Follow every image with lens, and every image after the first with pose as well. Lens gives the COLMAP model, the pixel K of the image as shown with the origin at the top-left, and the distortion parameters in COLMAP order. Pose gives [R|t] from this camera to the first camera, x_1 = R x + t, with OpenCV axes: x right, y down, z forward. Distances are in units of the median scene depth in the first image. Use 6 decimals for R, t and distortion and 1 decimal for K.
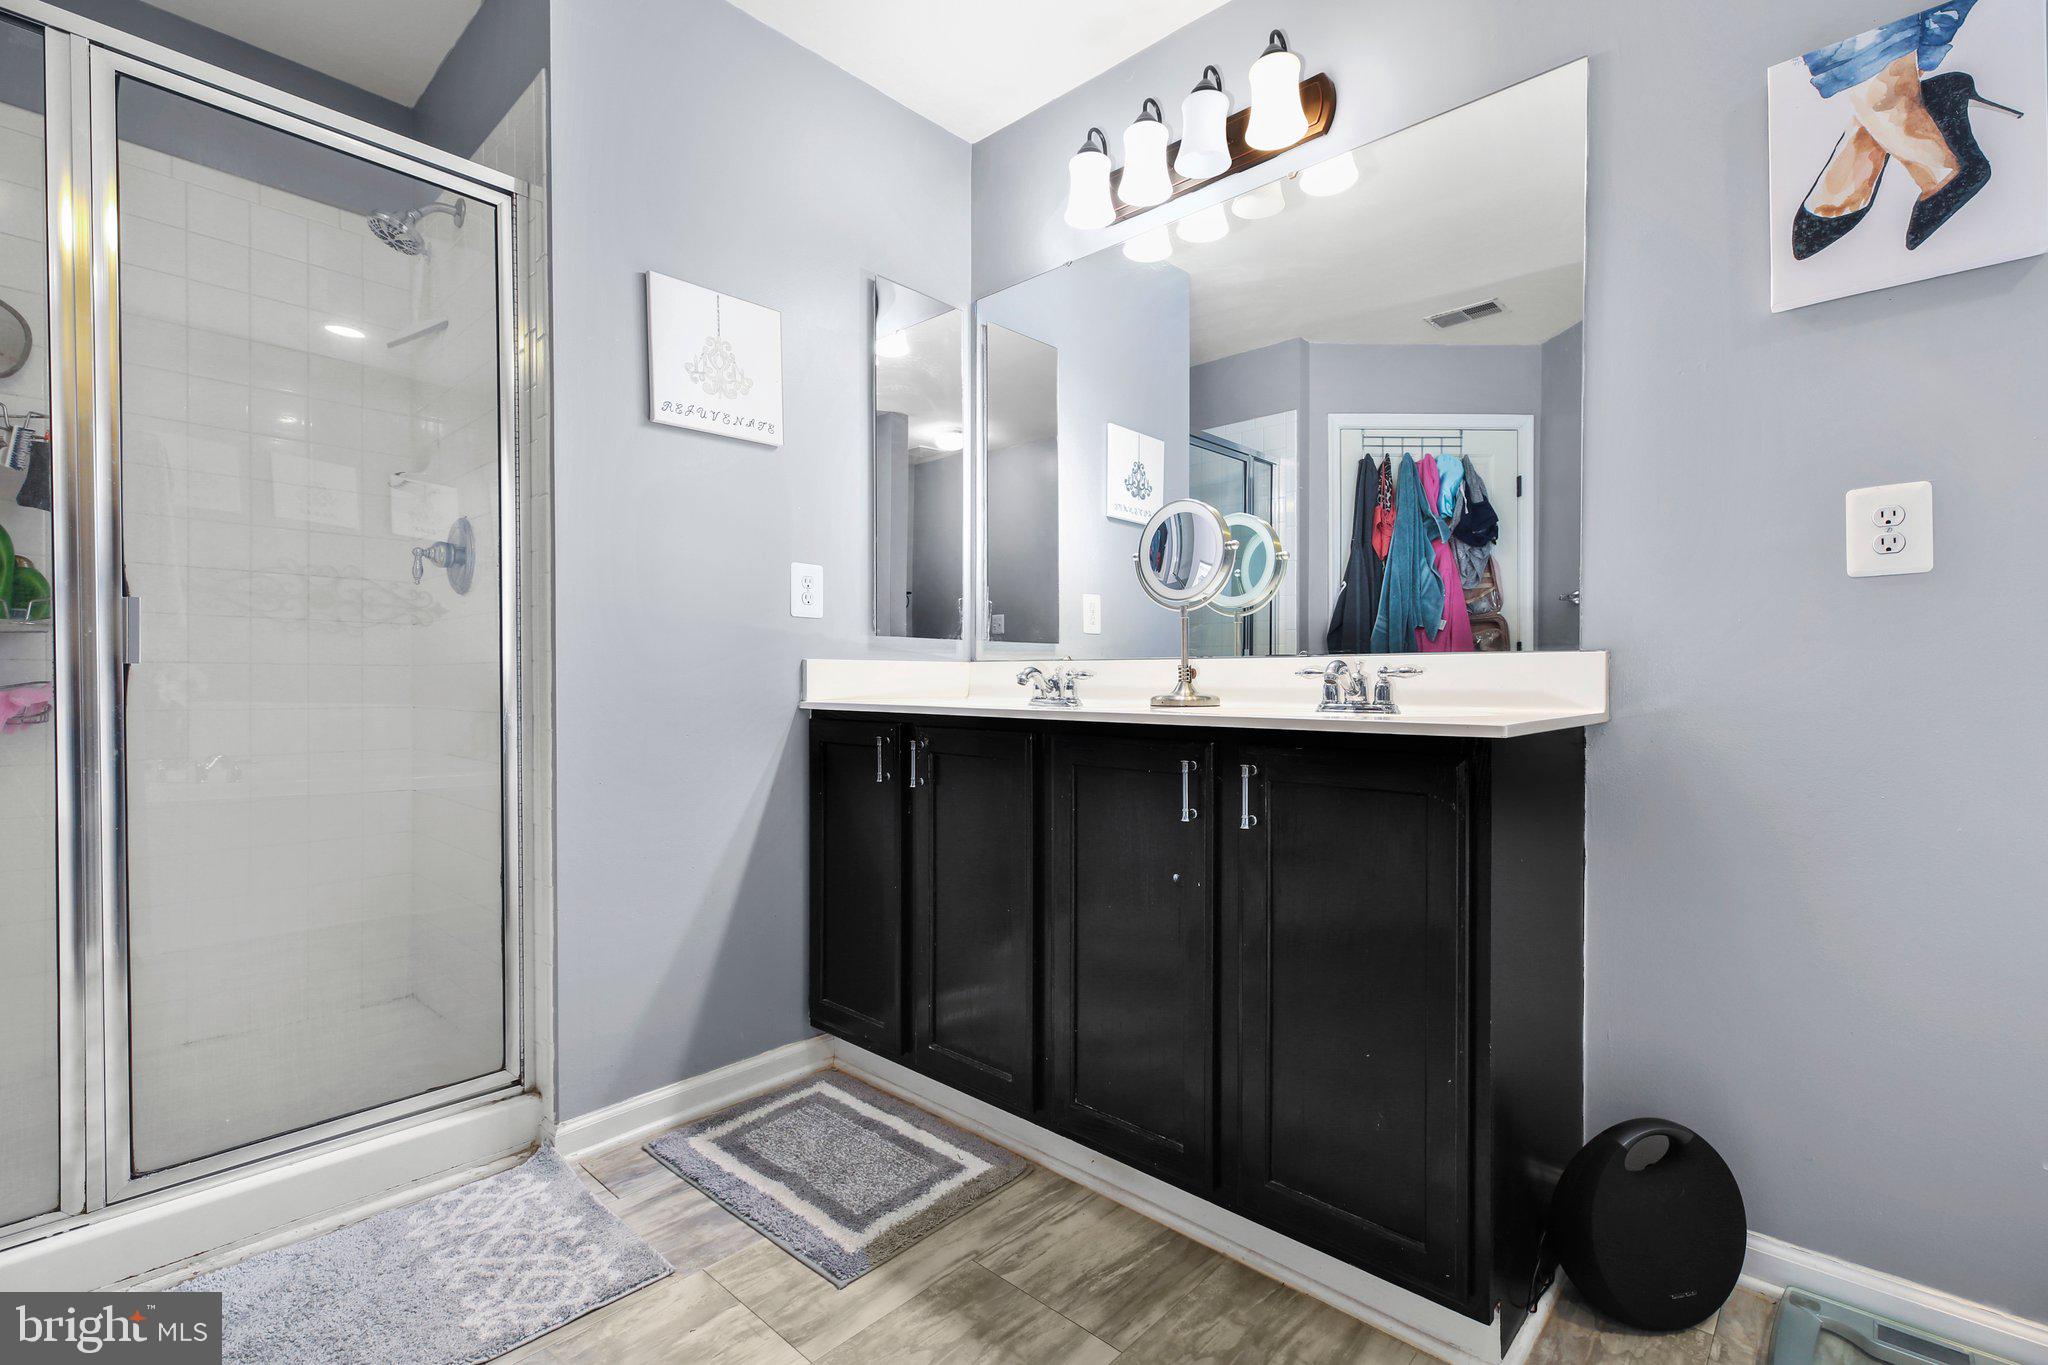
lens RADIAL K [[924.2, 0, 1032.4], [0, 924.2, 684.0], [0, 0, 1]] dist [0.010505, -0.000546]
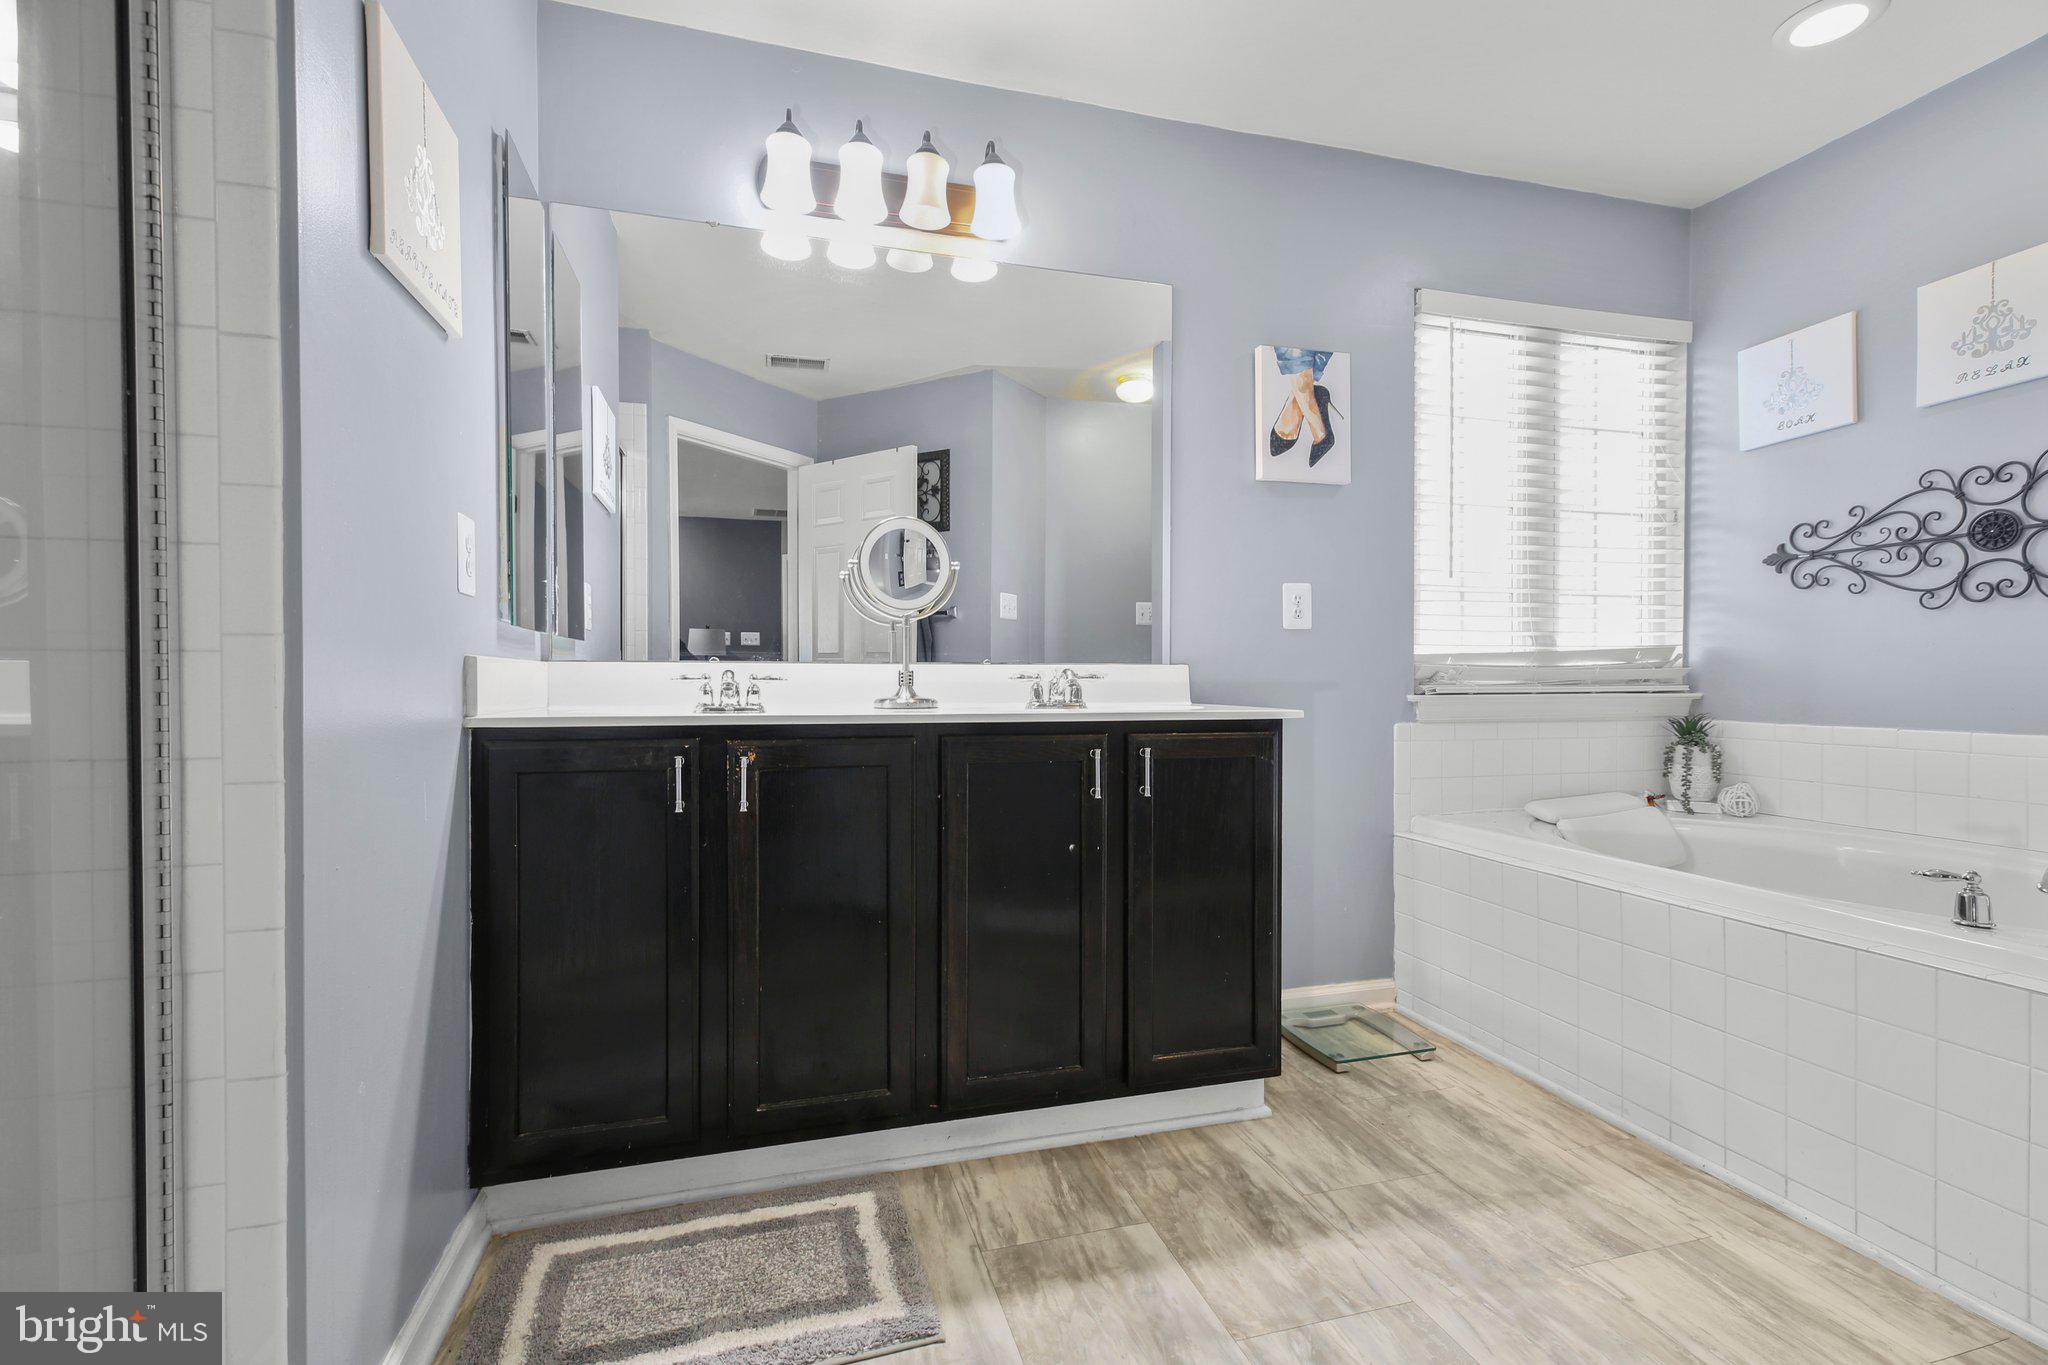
lens RADIAL K [[924.2, 0, 1035.0], [0, 924.2, 684.7], [0, 0, 1]] dist [0.010505, -0.000546]
pose [[0.514425, -0.003818, 0.857527, -0.889904], [0.005338, 0.999985, 0.001250, -0.005165], [-0.857518, 0.003934, 0.514438, 0.411722]]
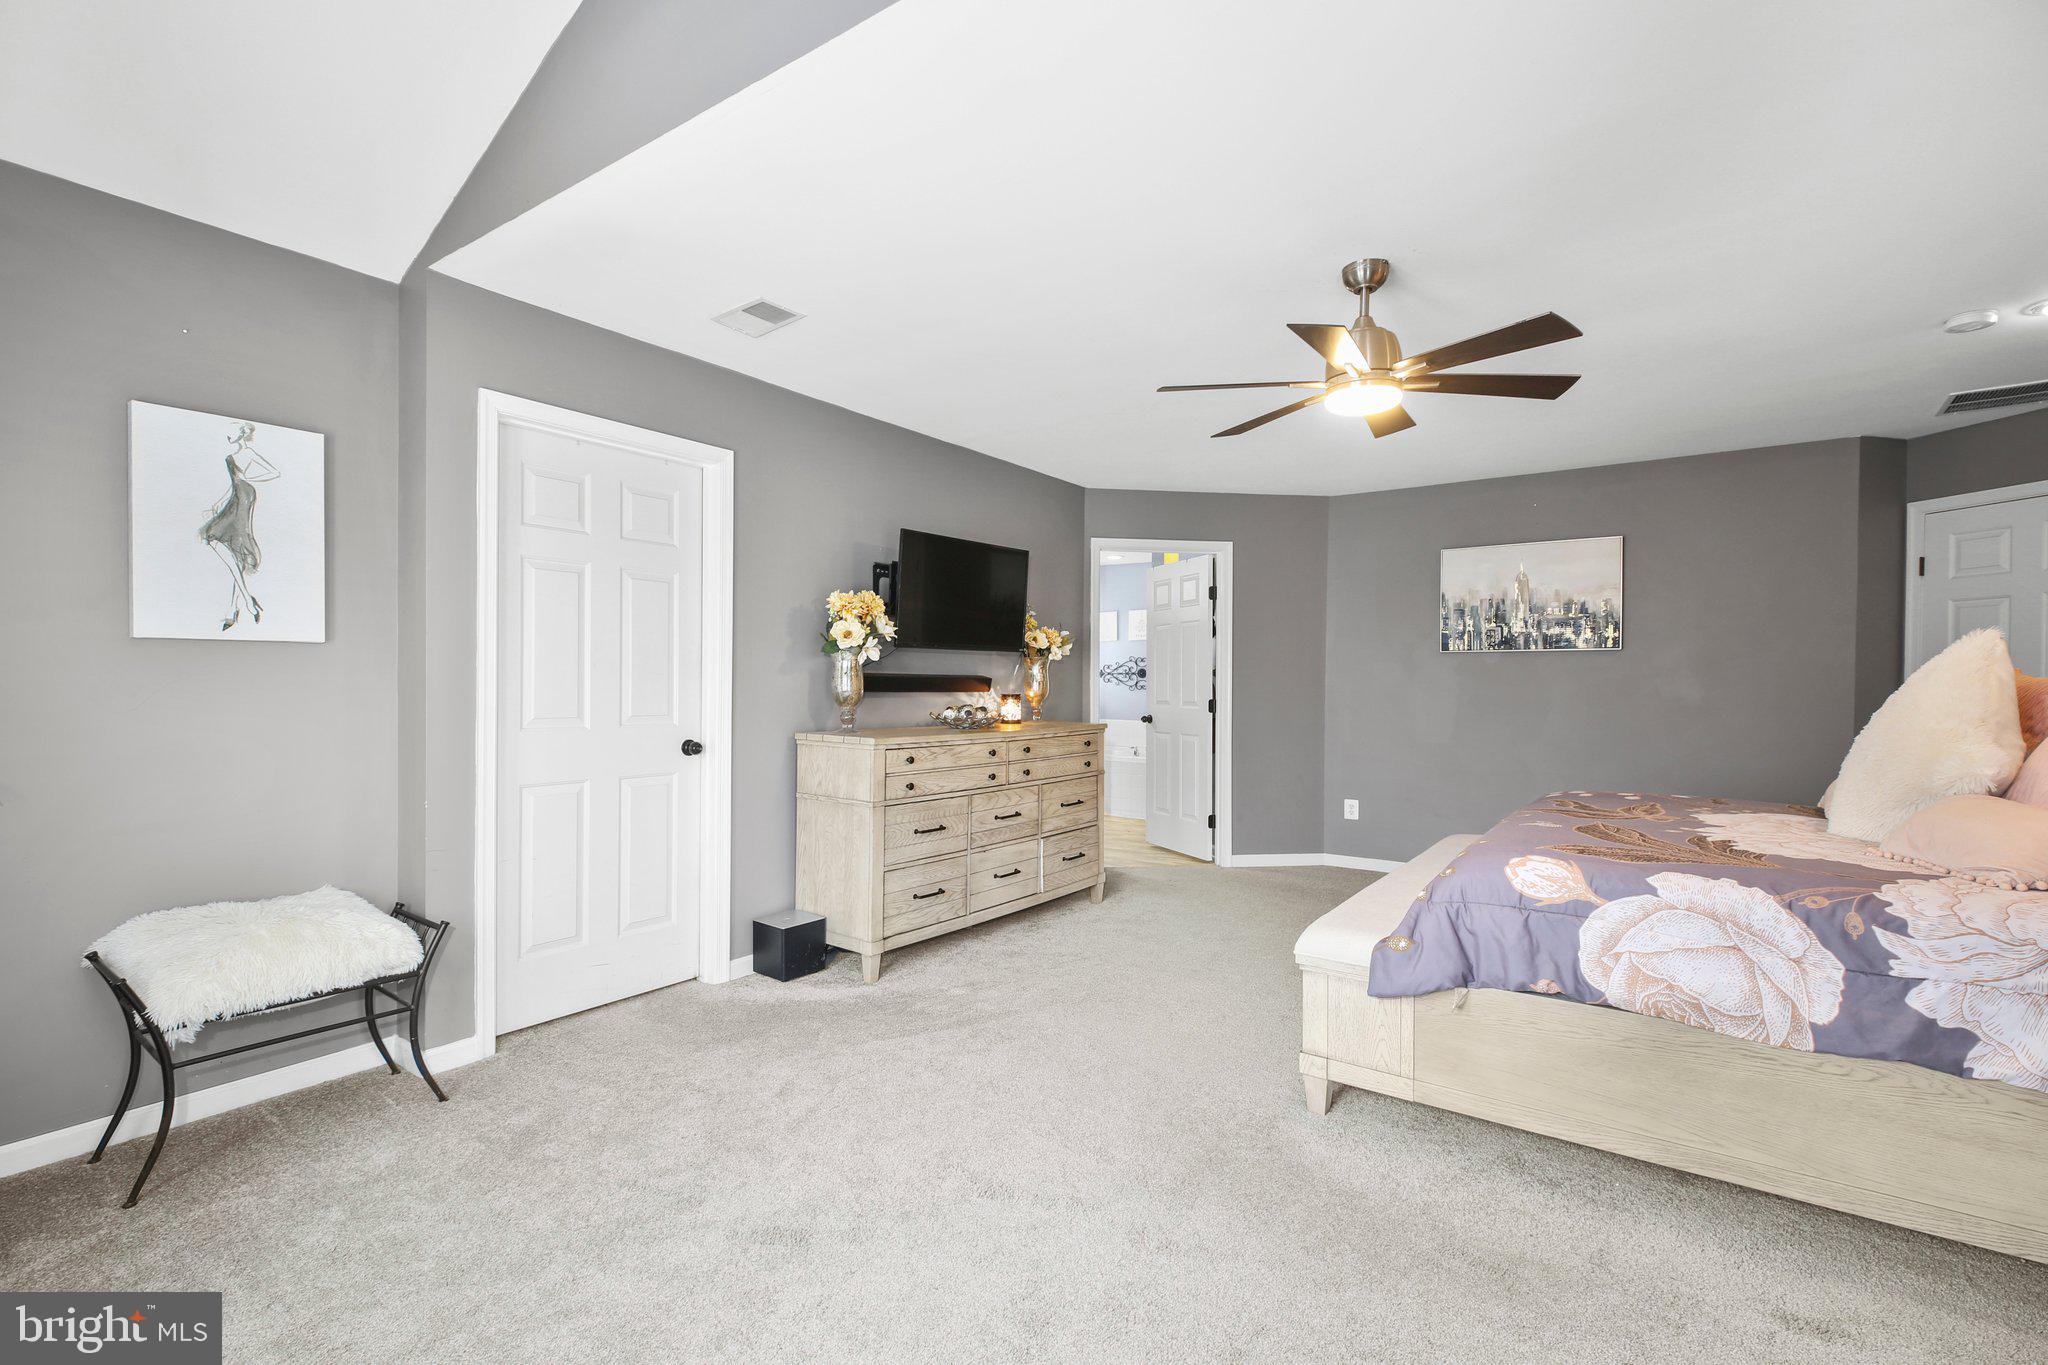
lens RADIAL K [[924.2, 0, 1019.9], [0, 924.2, 685.1], [0, 0, 1]] dist [0.010505, -0.000546]
pose [[-0.141342, 0.004458, 0.989951, -4.824498], [0.006992, 0.999969, -0.003505, -0.133645], [-0.989936, 0.006426, -0.141369, 1.543274]]
